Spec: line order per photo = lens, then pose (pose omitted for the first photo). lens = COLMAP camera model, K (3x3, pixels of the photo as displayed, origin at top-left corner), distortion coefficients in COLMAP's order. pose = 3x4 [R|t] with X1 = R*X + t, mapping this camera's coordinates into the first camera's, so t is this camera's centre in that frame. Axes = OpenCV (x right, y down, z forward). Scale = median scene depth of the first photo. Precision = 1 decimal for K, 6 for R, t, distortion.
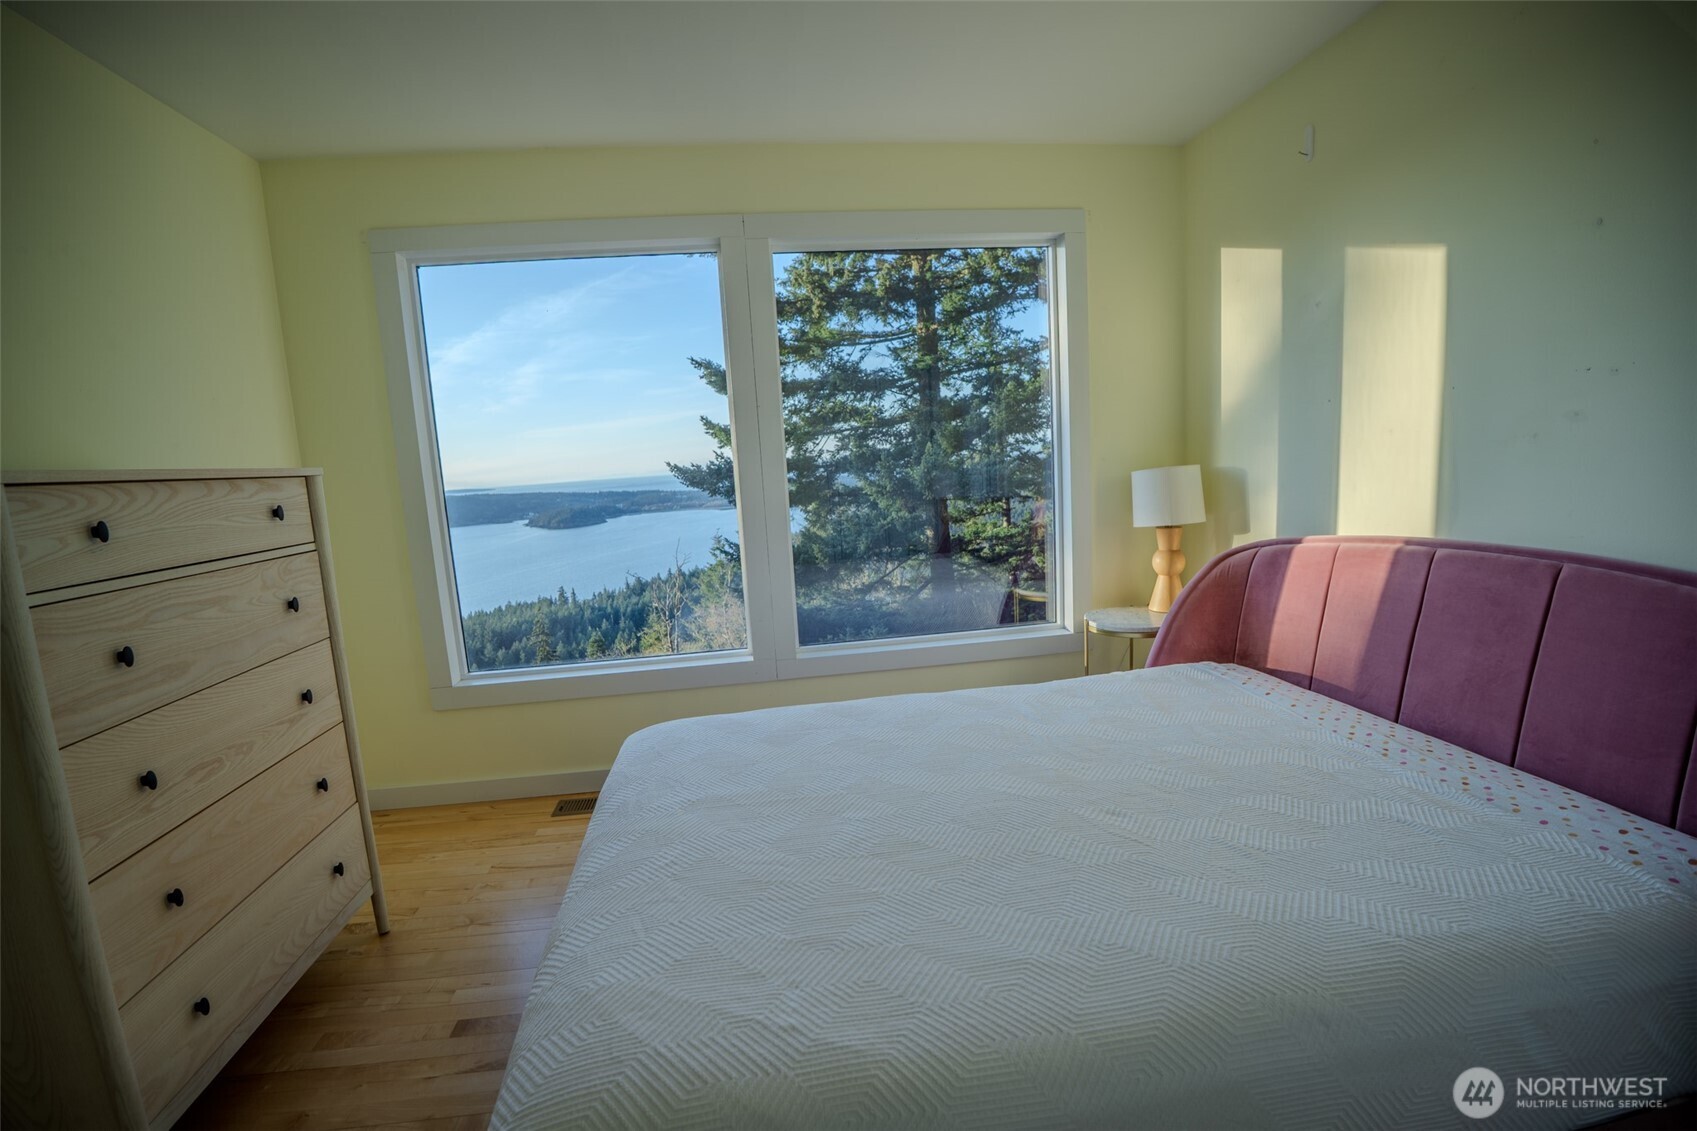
lens RADIAL K [[742.3, 0, 835.7], [0, 742.3, 572.2], [0, 0, 1]] dist [-0.072815, 0.017346]
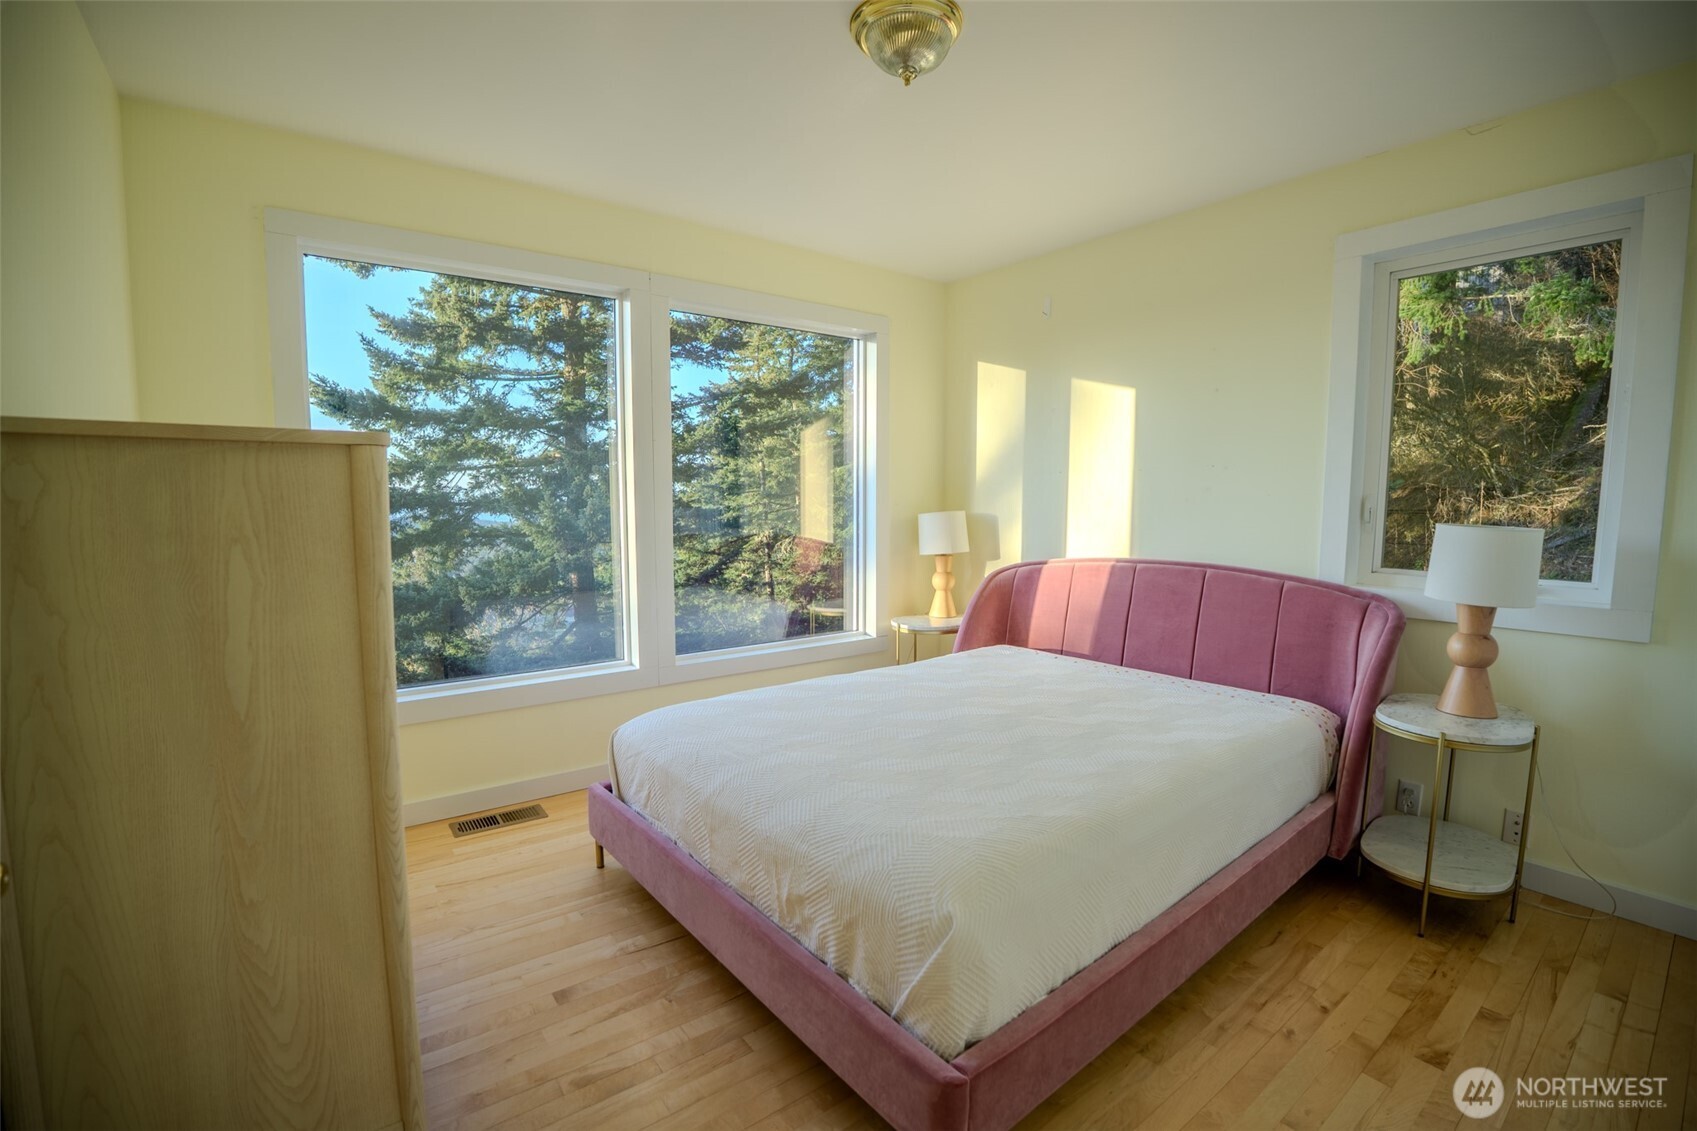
lens RADIAL K [[743.9, 0, 809.5], [0, 743.9, 590.5], [0, 0, 1]] dist [-0.069829, 0.017214]
pose [[0.871438, -0.000516, 0.490506, -0.100843], [0.021275, 0.999098, -0.036746, 0.011255], [-0.490045, 0.042458, 0.870663, -0.020693]]
